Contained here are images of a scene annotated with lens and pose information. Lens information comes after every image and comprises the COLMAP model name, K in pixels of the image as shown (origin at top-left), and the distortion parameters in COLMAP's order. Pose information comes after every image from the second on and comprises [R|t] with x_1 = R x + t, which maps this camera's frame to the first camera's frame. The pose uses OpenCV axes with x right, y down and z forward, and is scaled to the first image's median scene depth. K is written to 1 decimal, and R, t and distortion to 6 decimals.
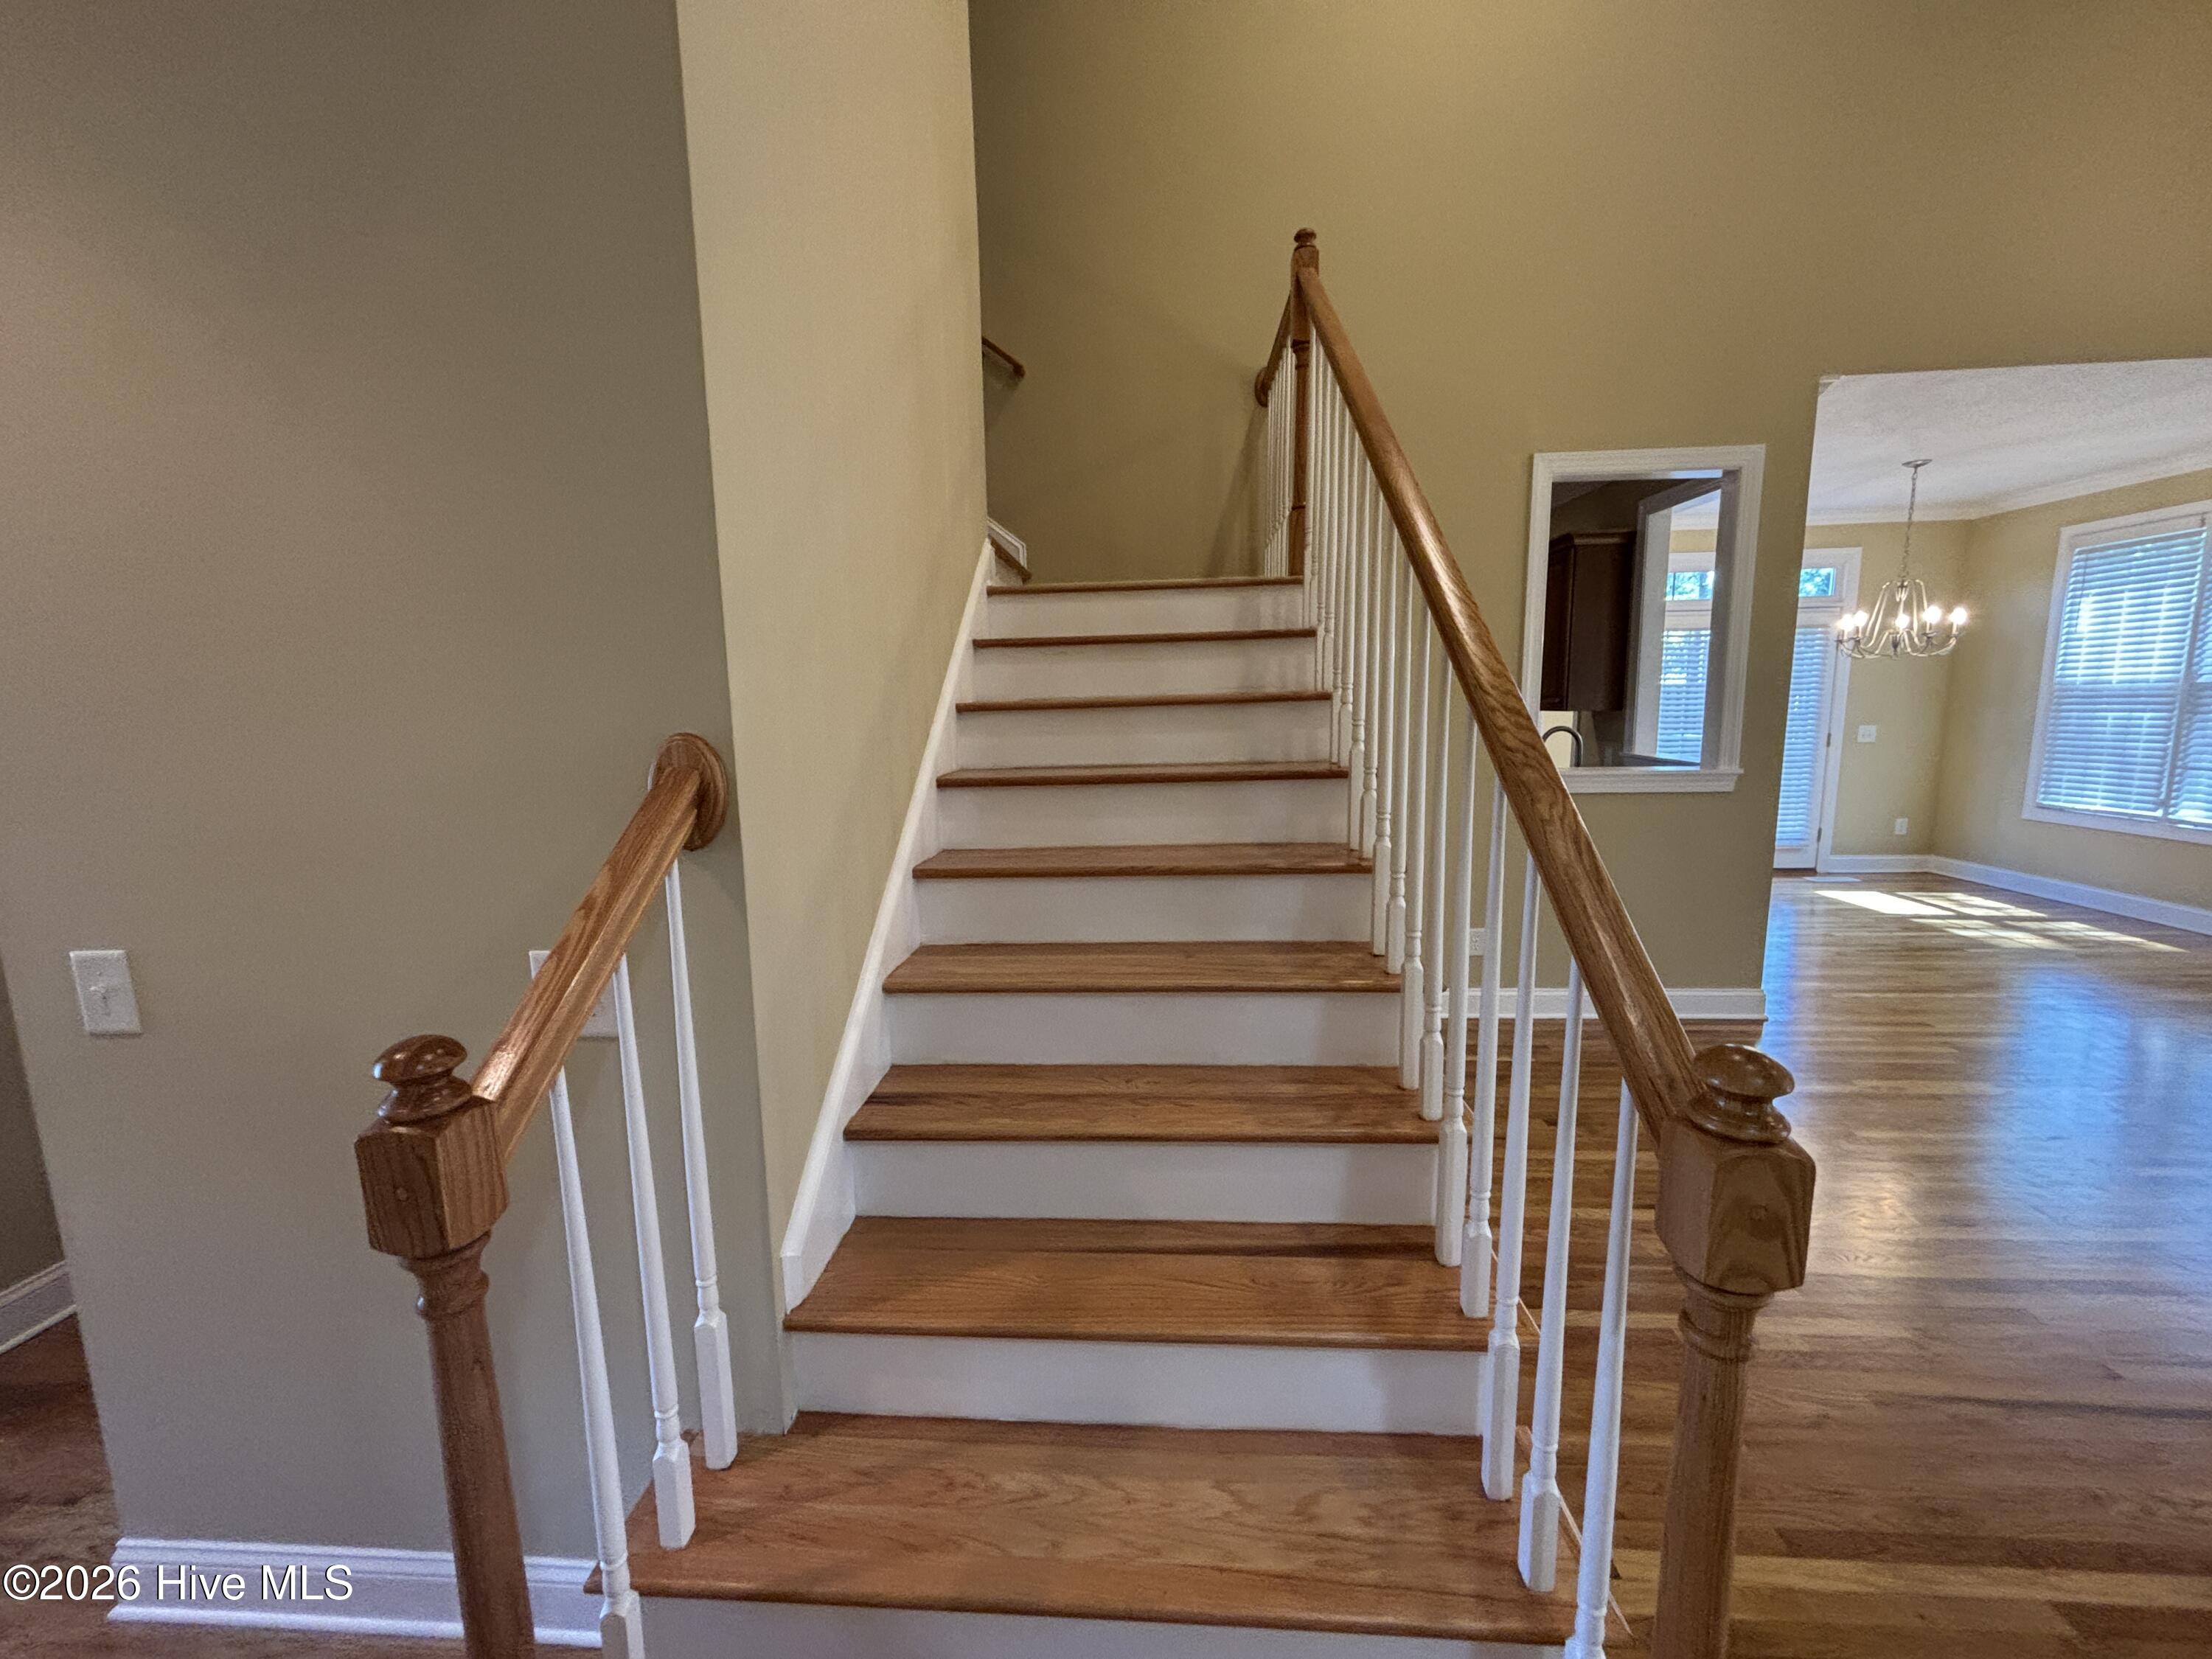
lens RADIAL K [[900.4, 0, 1106.0], [0, 900.4, 829.5], [0, 0, 1]] dist [0.000723, 0.000448]
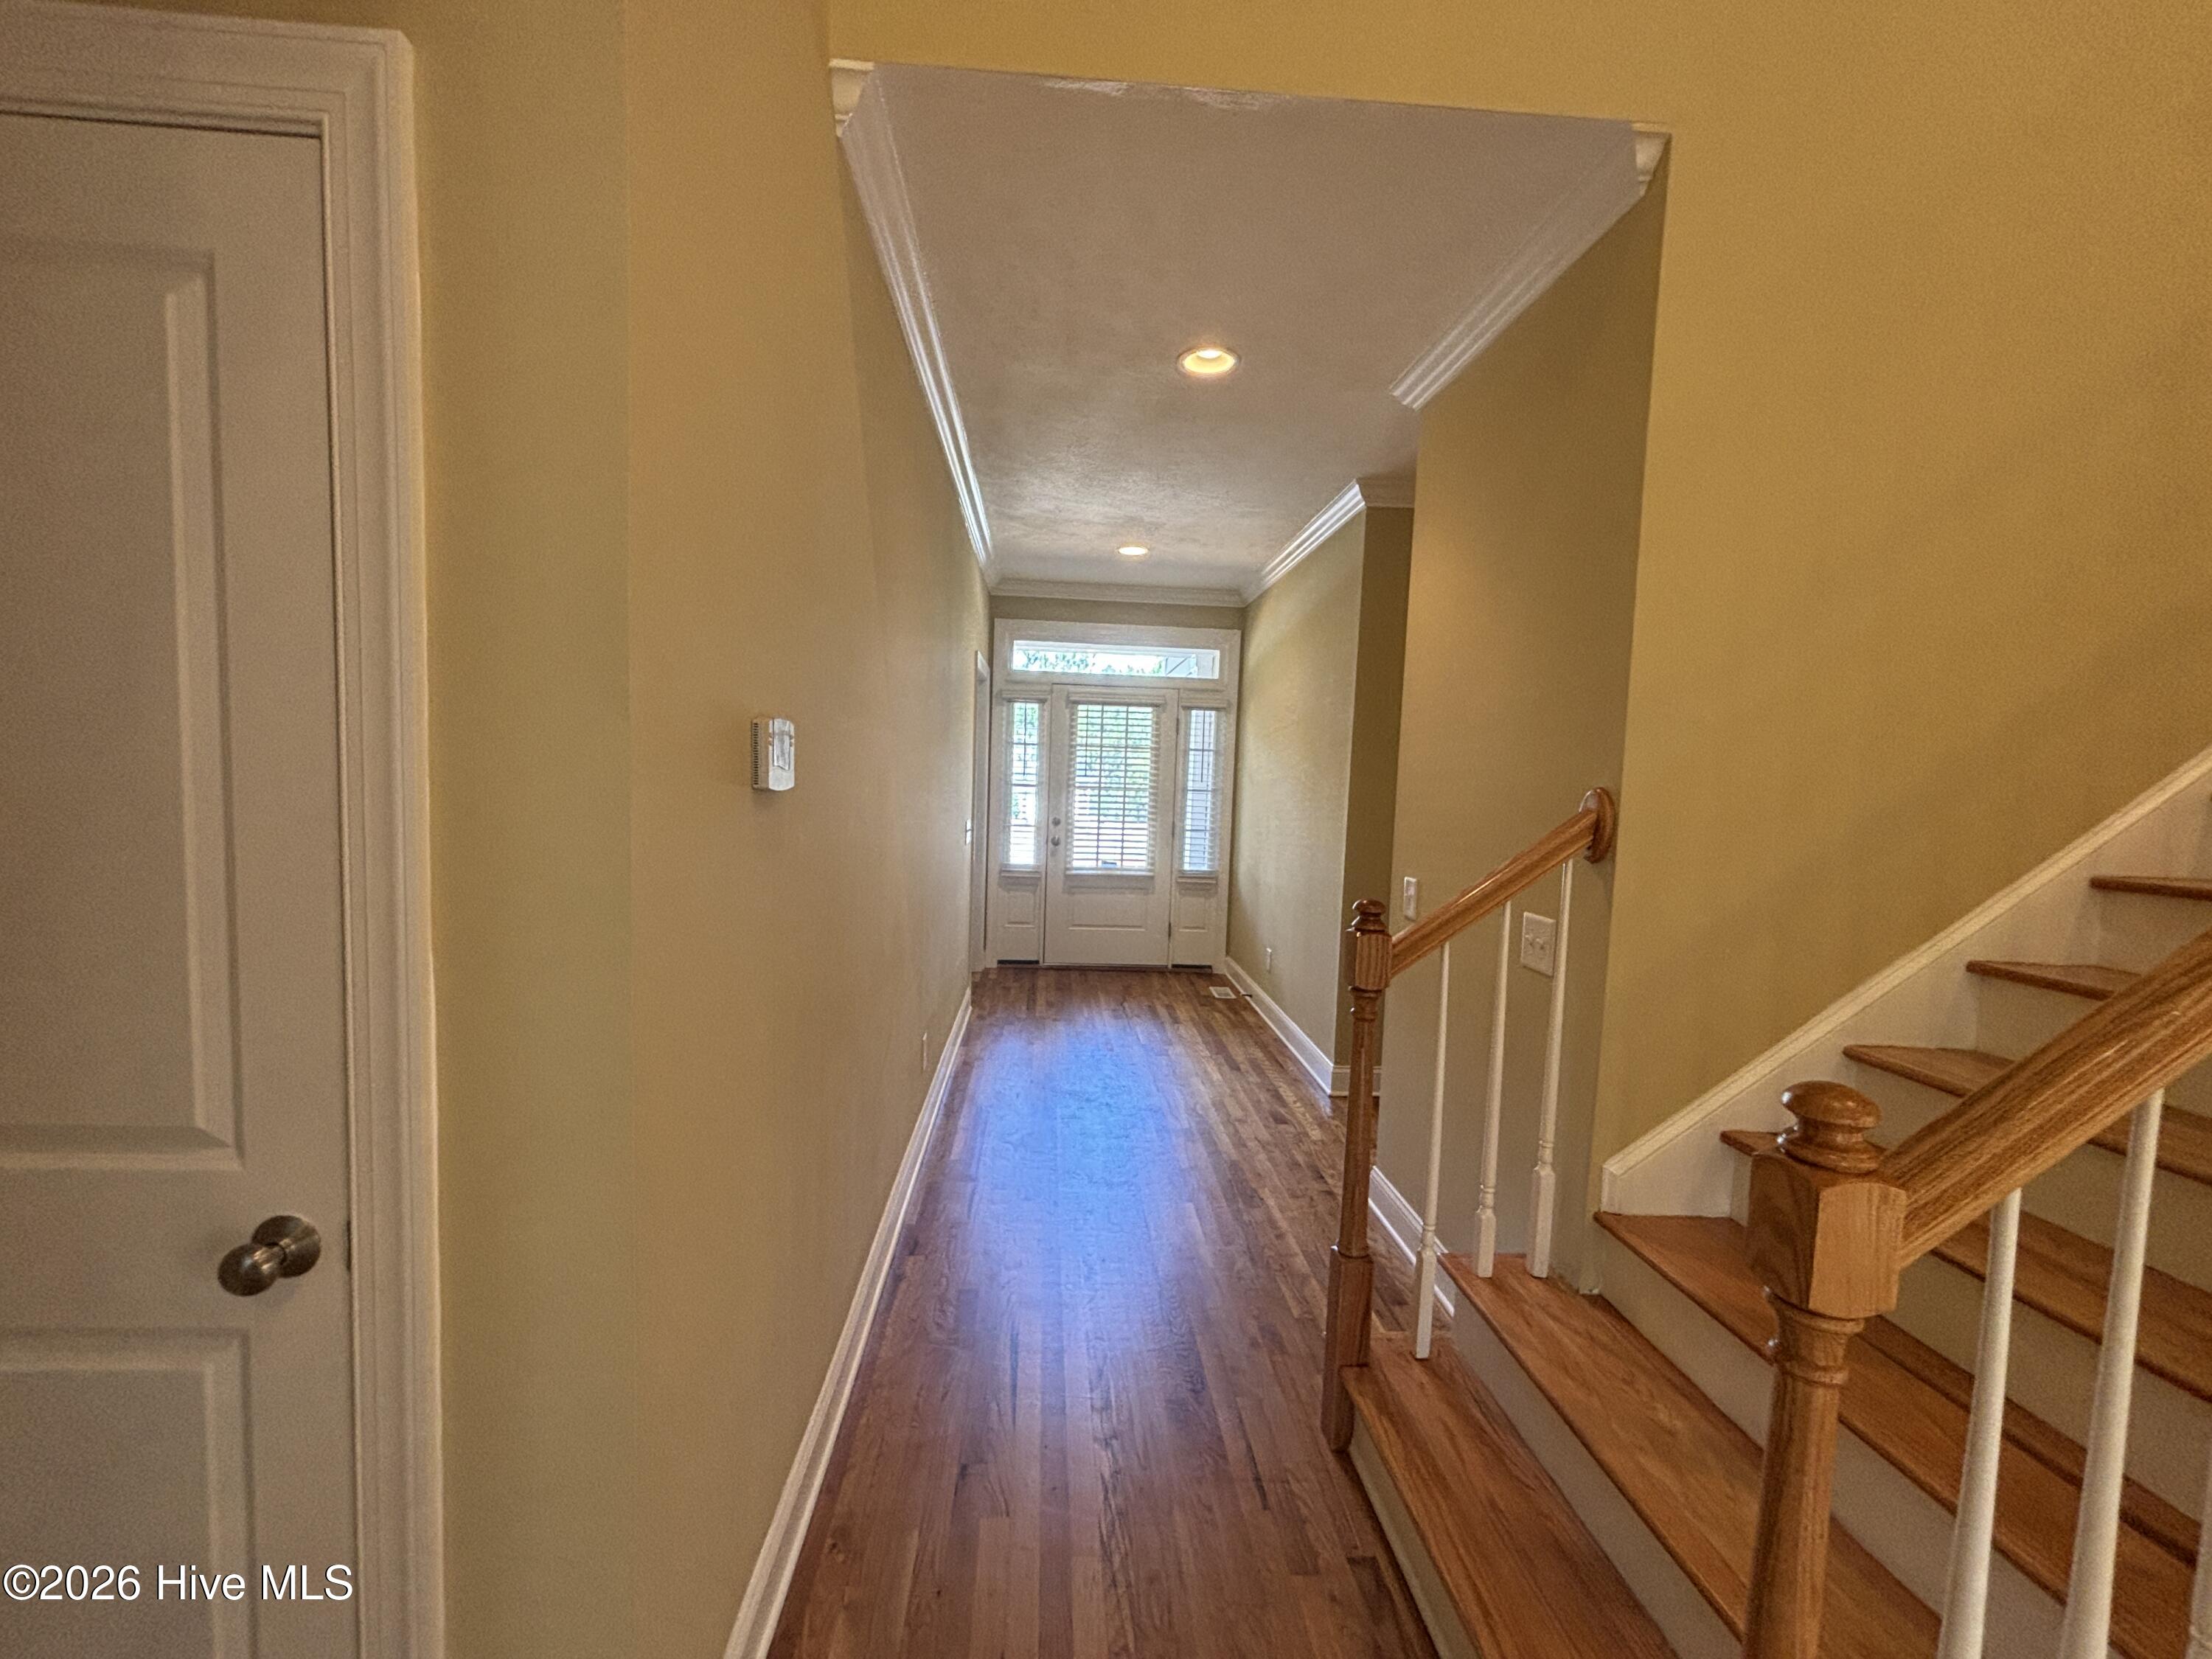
lens RADIAL K [[900.4, 0, 1106.0], [0, 900.4, 829.5], [0, 0, 1]] dist [0.000723, 0.000448]
pose [[0.130026, 0.095157, -0.986934, 0.829689], [-0.171969, 0.982463, 0.072069, -0.000128], [0.976484, 0.160351, 0.144110, -0.021820]]
